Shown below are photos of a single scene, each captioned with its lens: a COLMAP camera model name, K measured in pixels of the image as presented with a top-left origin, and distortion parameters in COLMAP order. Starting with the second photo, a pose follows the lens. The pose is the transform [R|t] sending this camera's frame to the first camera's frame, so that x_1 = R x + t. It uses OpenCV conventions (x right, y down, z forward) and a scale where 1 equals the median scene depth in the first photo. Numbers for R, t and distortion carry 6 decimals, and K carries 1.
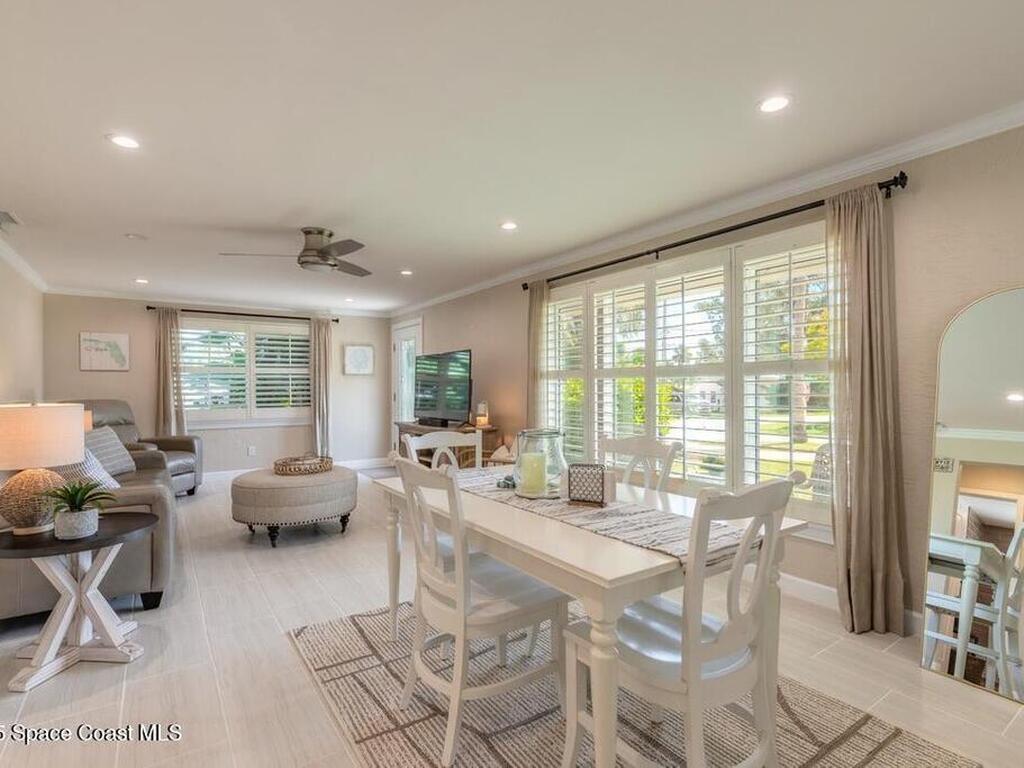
lens RADIAL K [[517.1, 0, 514.6], [0, 517.1, 384.6], [0, 0, 1]] dist [0.018113, -0.000669]
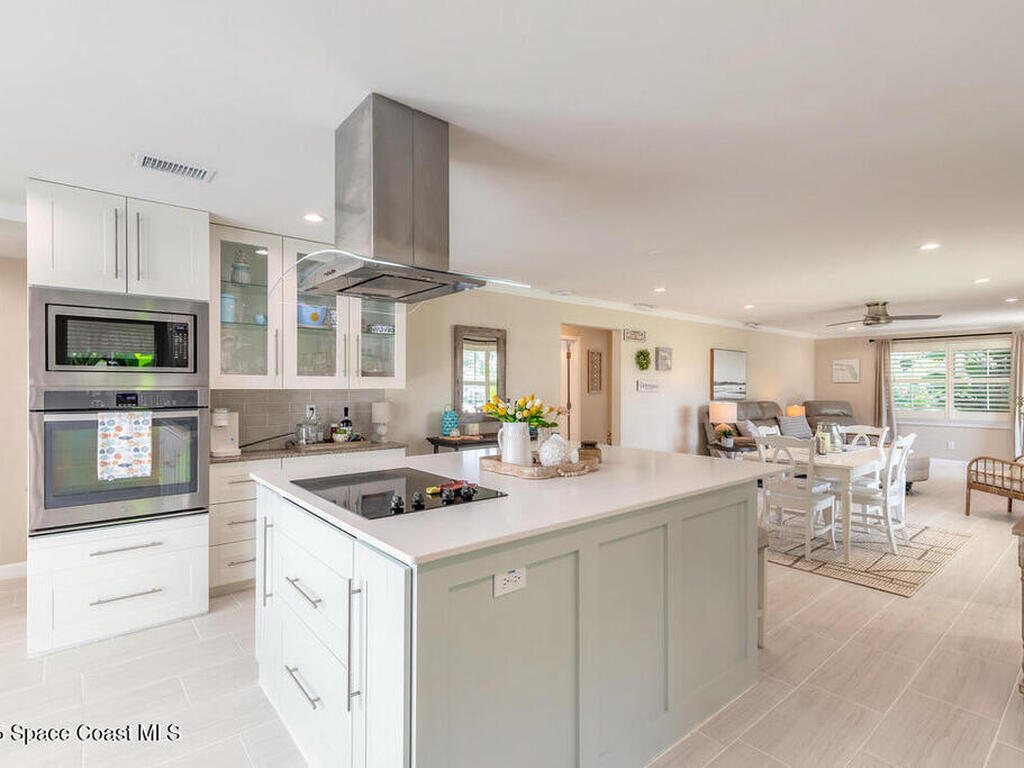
lens RADIAL K [[517.1, 0, 516.7], [0, 517.1, 386.2], [0, 0, 1]] dist [0.018113, -0.000669]
pose [[0.105469, 0.007028, -0.994398, 0.643964], [0.004212, 0.999963, 0.007515, -0.028272], [0.994414, -0.004981, 0.105436, -0.171097]]
